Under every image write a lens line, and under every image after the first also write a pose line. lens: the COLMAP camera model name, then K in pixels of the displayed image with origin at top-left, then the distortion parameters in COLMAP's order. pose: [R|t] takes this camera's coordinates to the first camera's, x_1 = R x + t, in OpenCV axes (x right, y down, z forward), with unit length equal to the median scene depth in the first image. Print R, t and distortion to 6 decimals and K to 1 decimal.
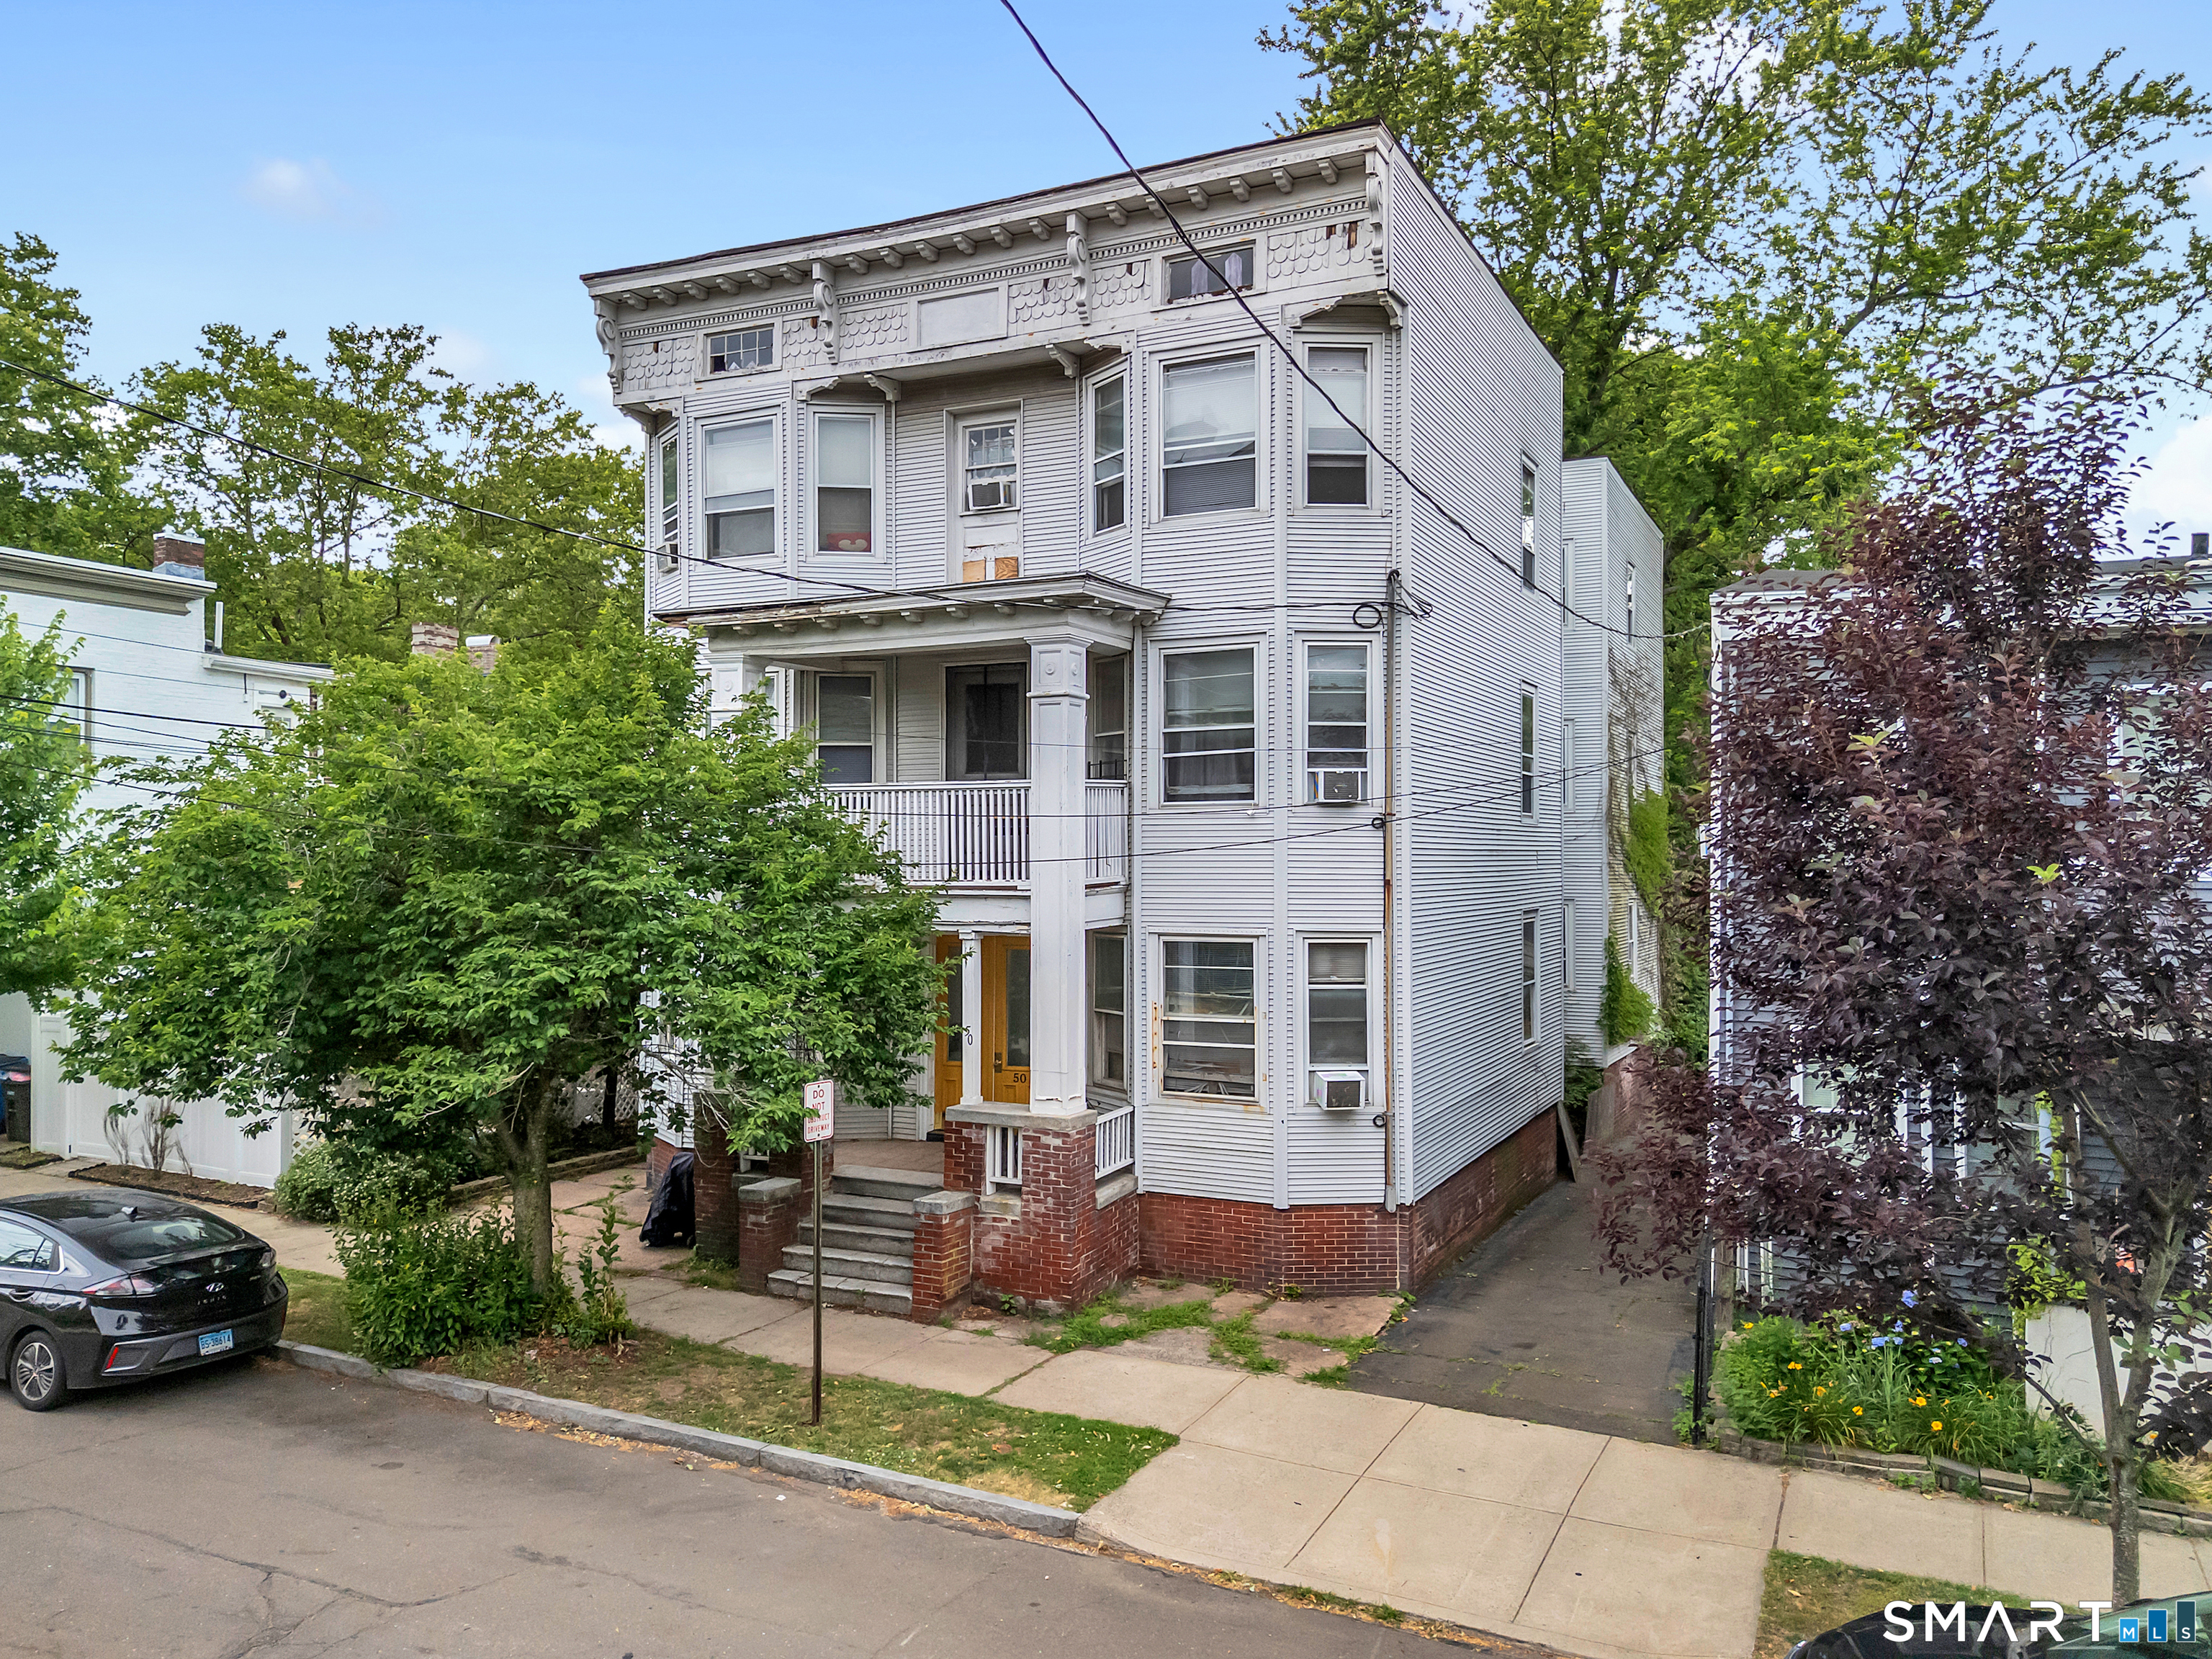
lens RADIAL K [[1577.5, 0, 1098.6], [0, 1577.5, 920.5], [0, 0, 1]] dist [0.032967, 0.001597]
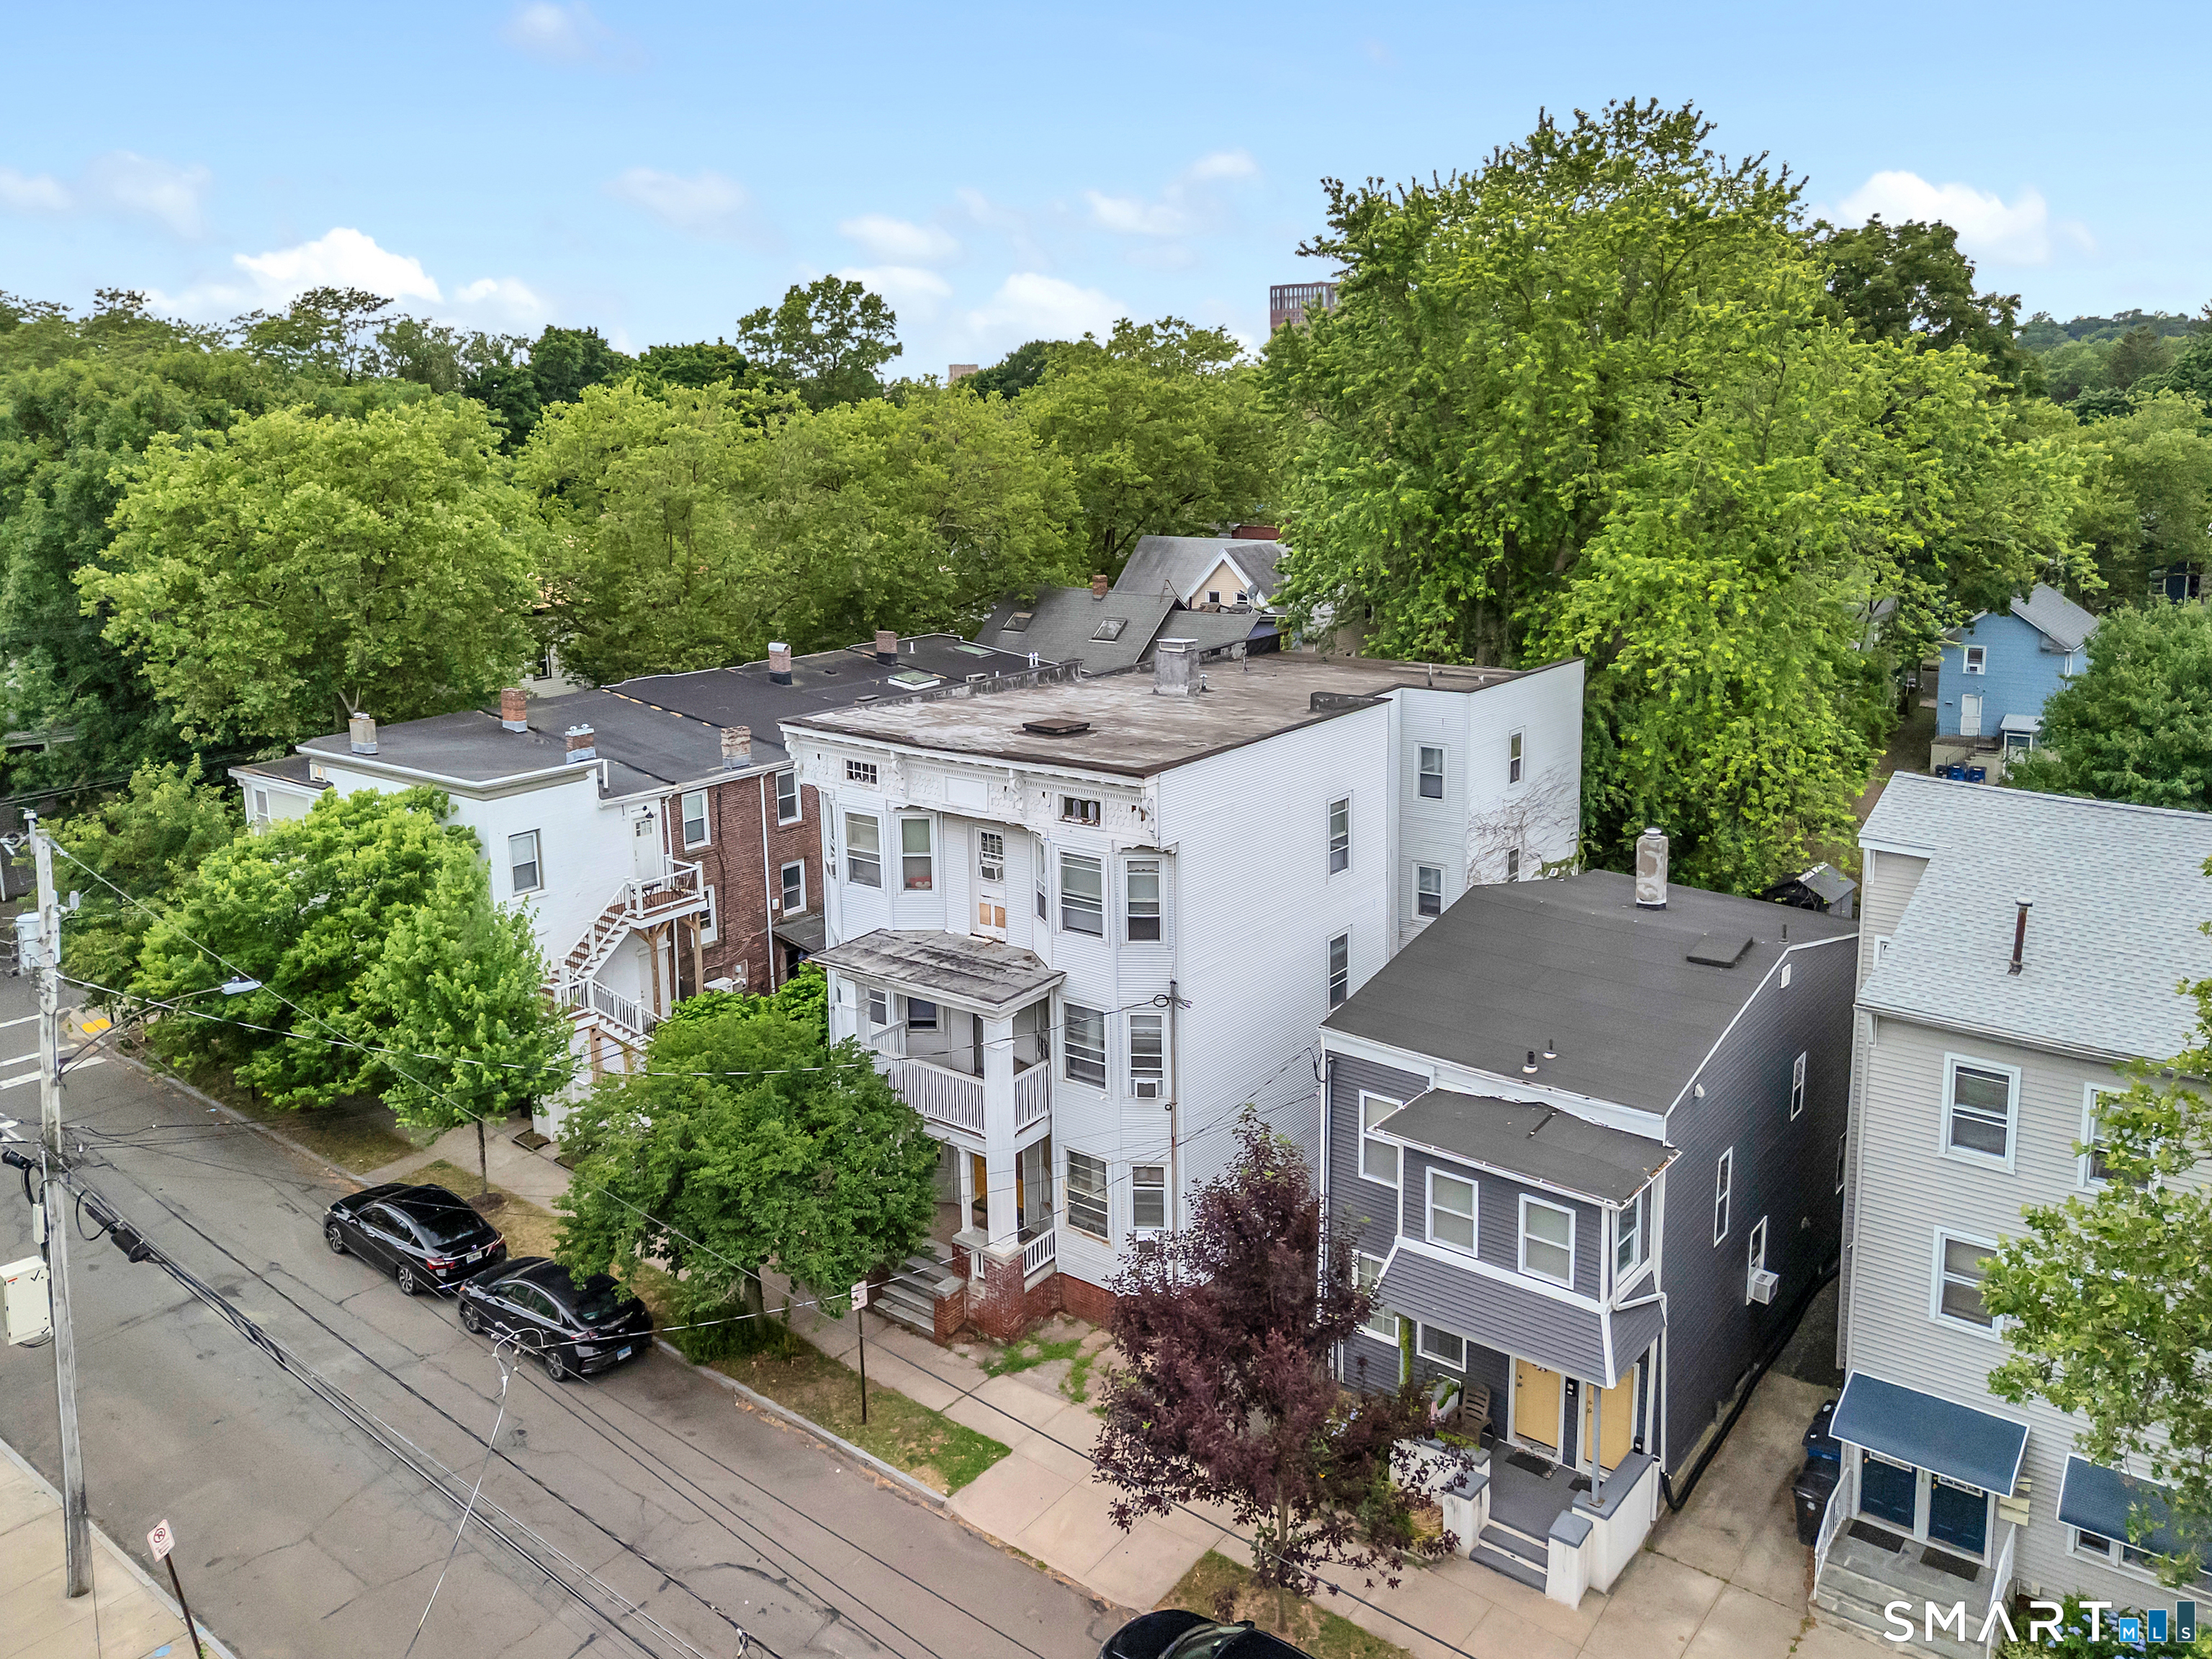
lens RADIAL K [[1517.6, 0, 1123.7], [0, 1517.6, 824.7], [0, 0, 1]] dist [0.051519, -0.011751]
pose [[0.980038, 0.018766, -0.197922, 0.478951], [0.019848, 0.981326, 0.191325, -0.743726], [0.197817, -0.191434, 0.961364, -0.695360]]
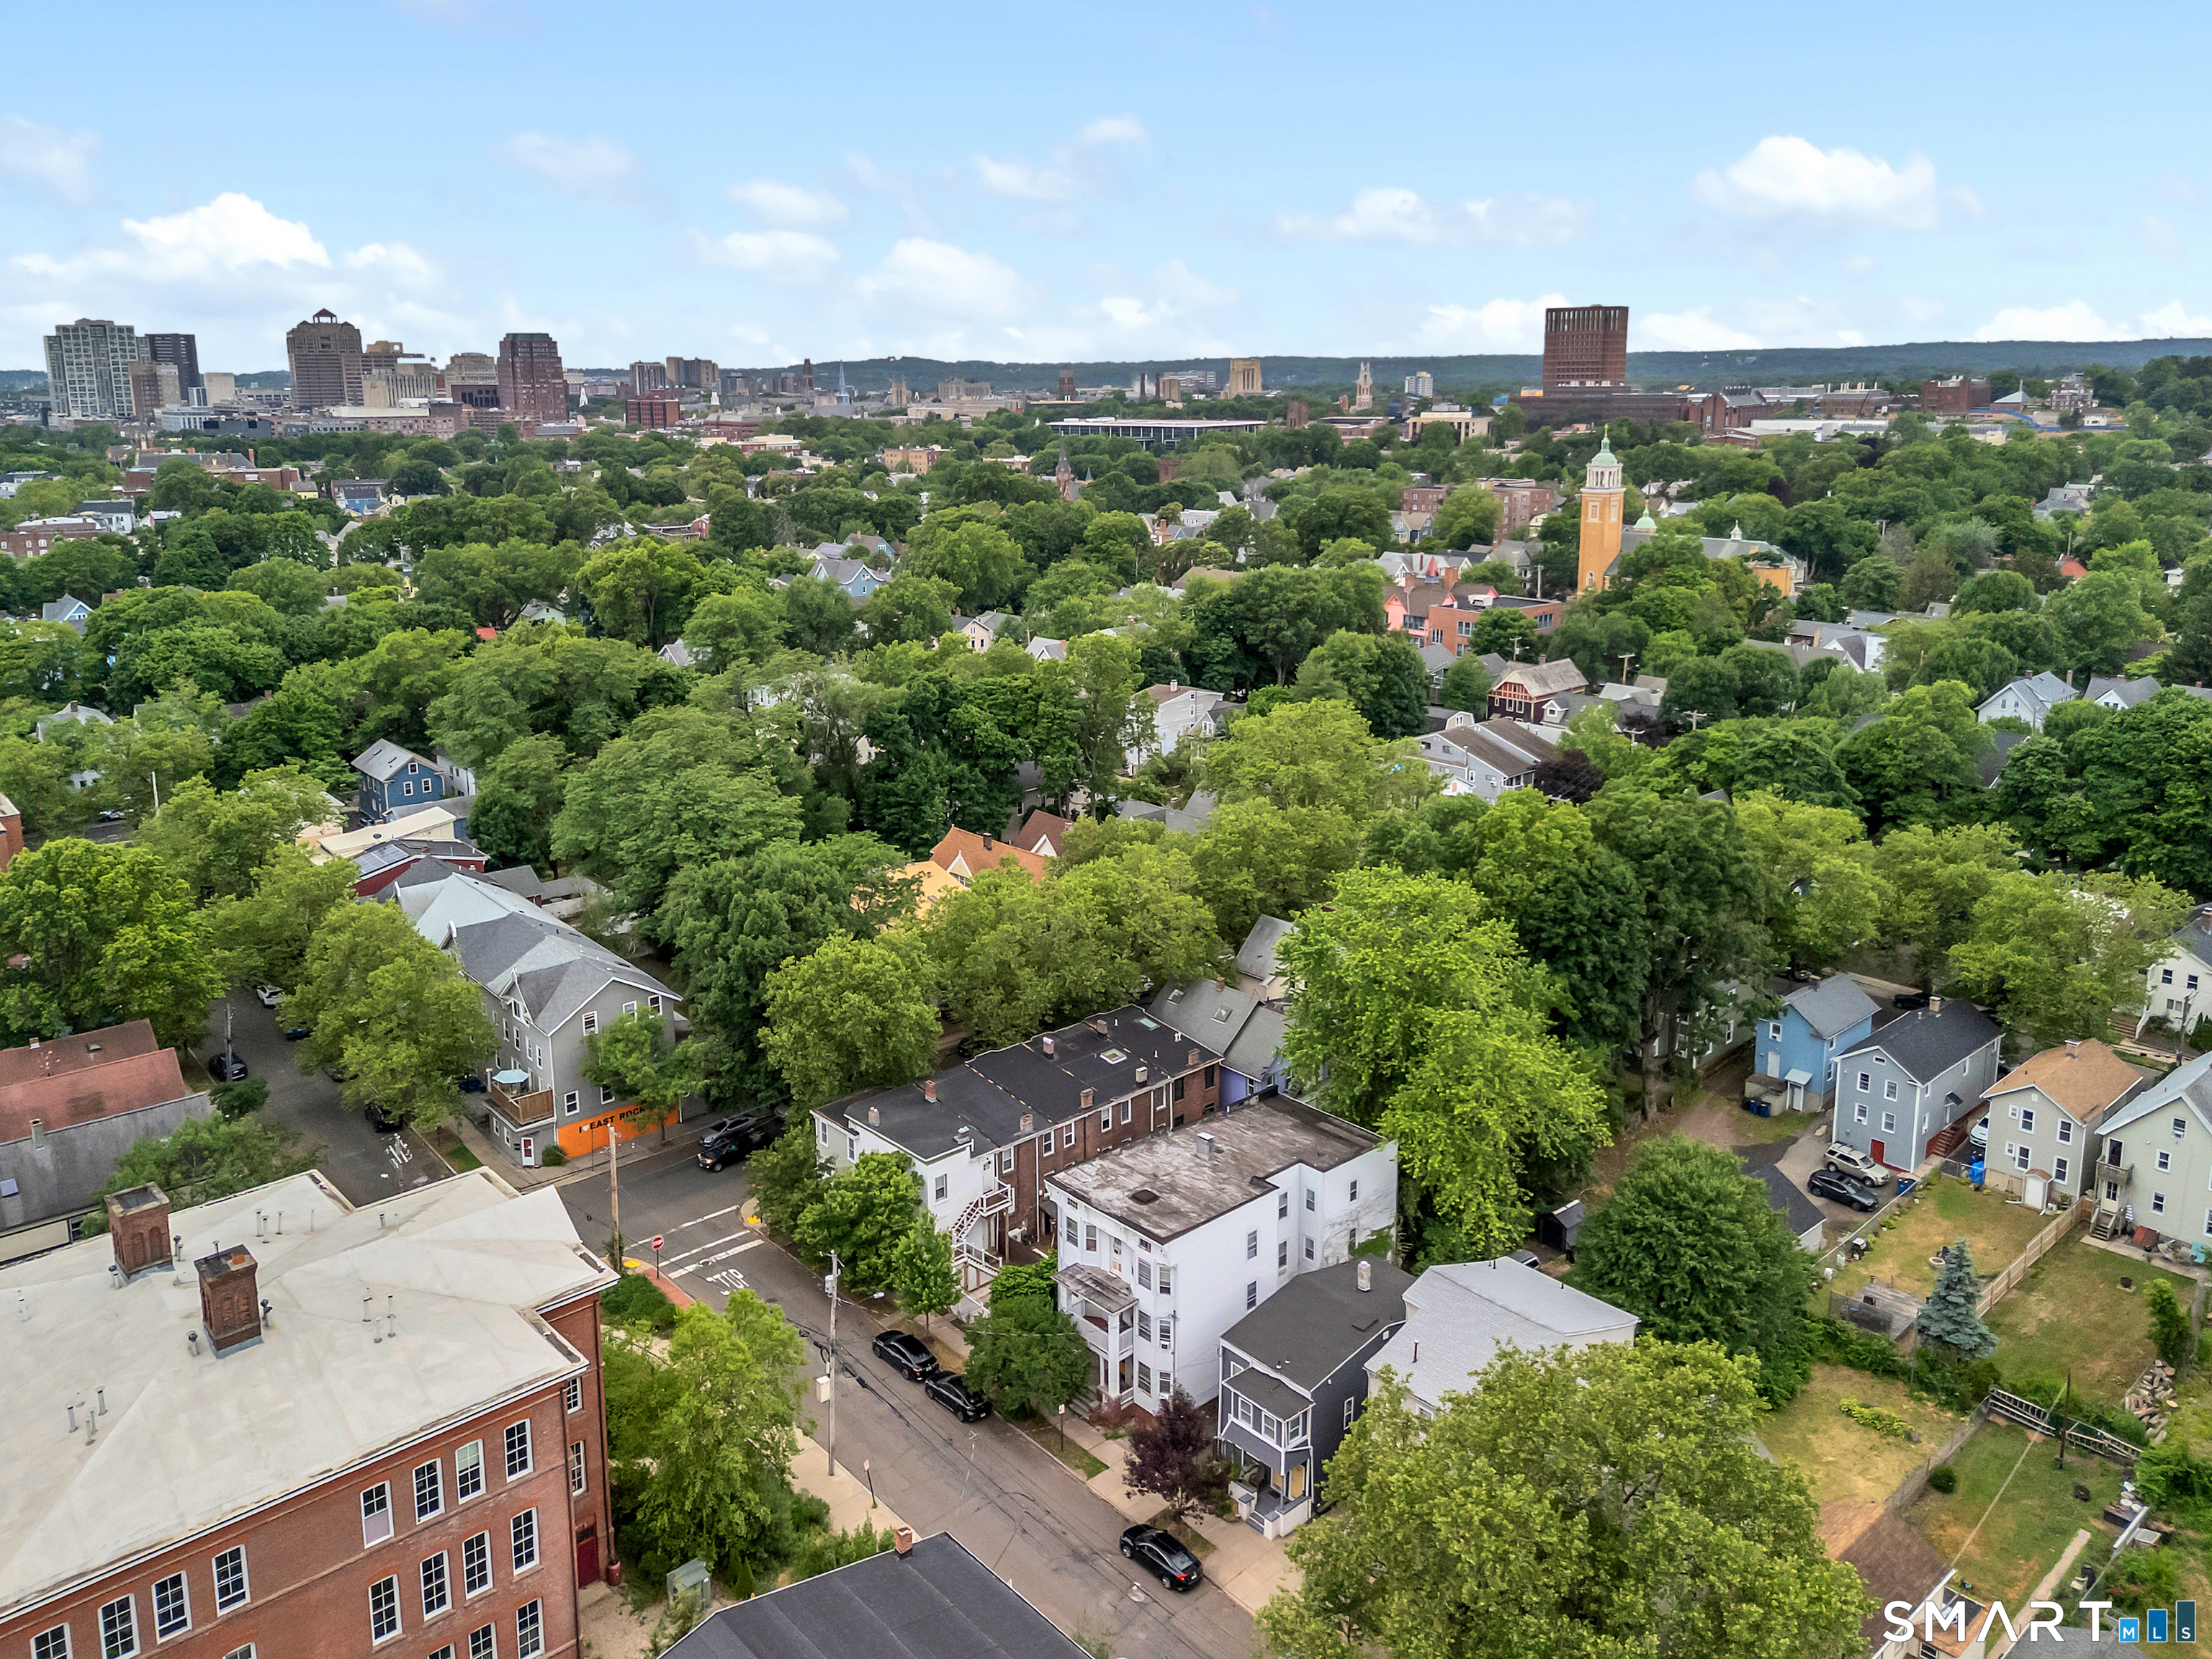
lens RADIAL K [[1517.6, 0, 1102.8], [0, 1517.6, 824.1], [0, 0, 1]] dist [0.051519, -0.011751]
pose [[0.923498, 0.068221, -0.377487, 1.784965], [0.015343, 0.976703, 0.214048, -2.912221], [0.383296, -0.203465, 0.900936, -3.368516]]
